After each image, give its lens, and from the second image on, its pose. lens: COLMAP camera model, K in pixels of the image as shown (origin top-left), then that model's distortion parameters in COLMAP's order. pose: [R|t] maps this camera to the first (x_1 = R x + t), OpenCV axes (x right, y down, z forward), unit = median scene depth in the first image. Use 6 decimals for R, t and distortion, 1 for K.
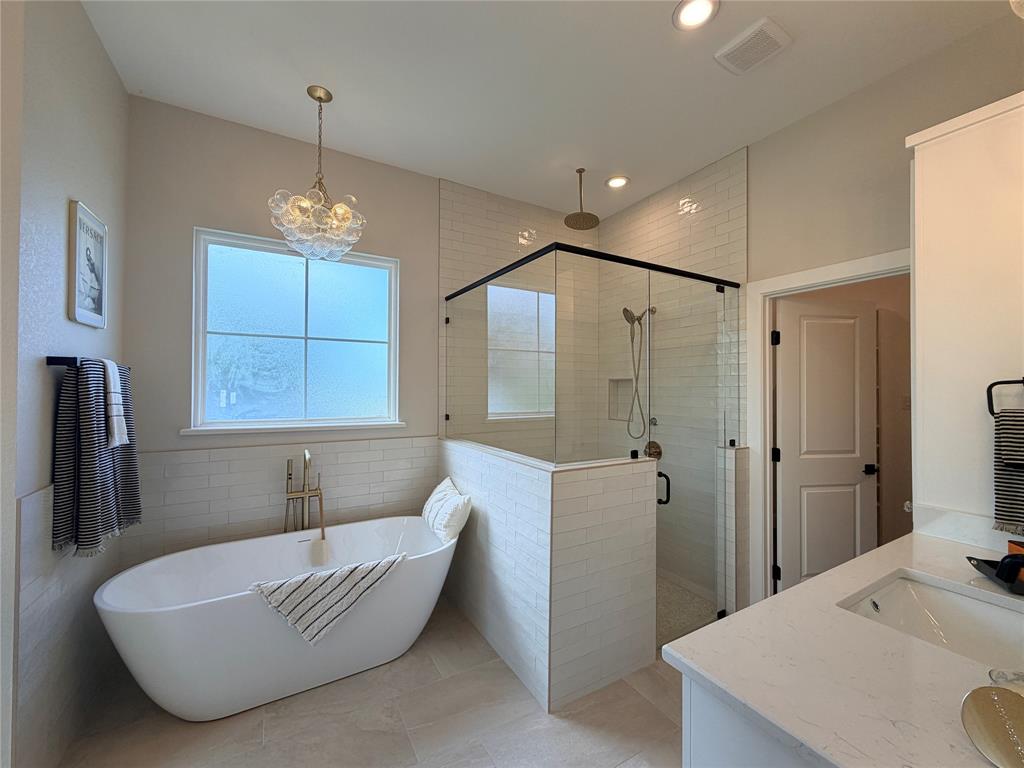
lens RADIAL K [[409.4, 0, 509.6], [0, 409.4, 383.8], [0, 0, 1]] dist [-0.000467, 0.000232]
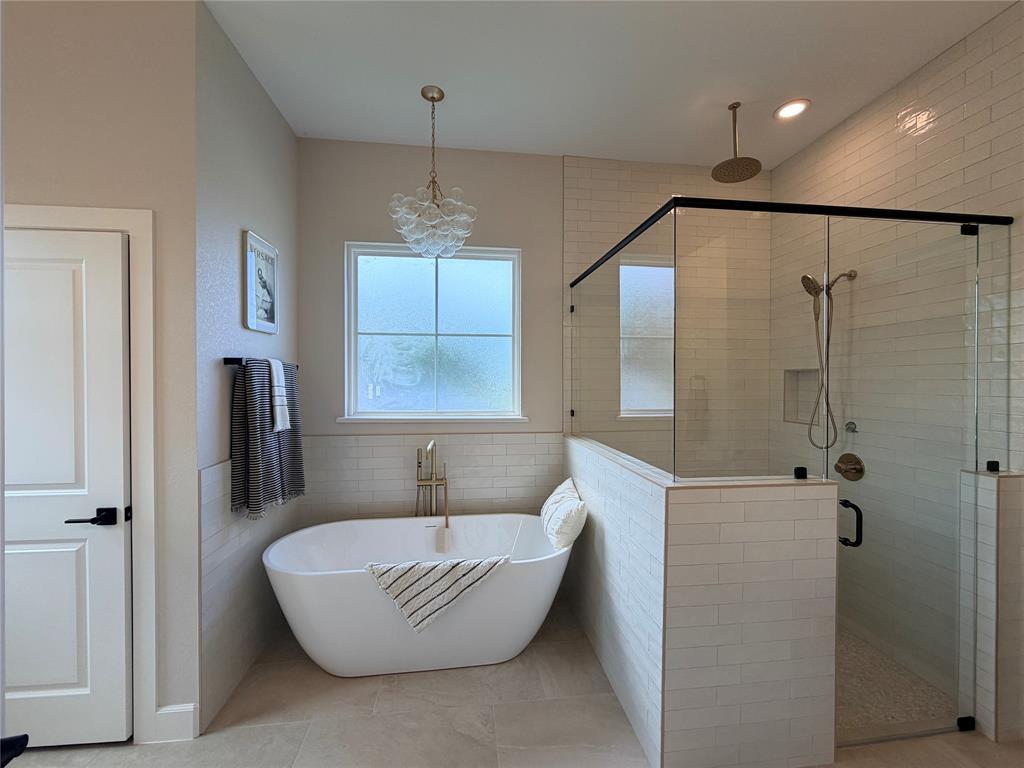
lens RADIAL K [[409.4, 0, 511.2], [0, 409.4, 383.4], [0, 0, 1]] dist [-0.000467, 0.000232]
pose [[0.919541, 0.000529, -0.392994, 0.108929], [0.006010, 0.999863, 0.015408, -0.001433], [0.392949, -0.016530, 0.919412, 0.118603]]
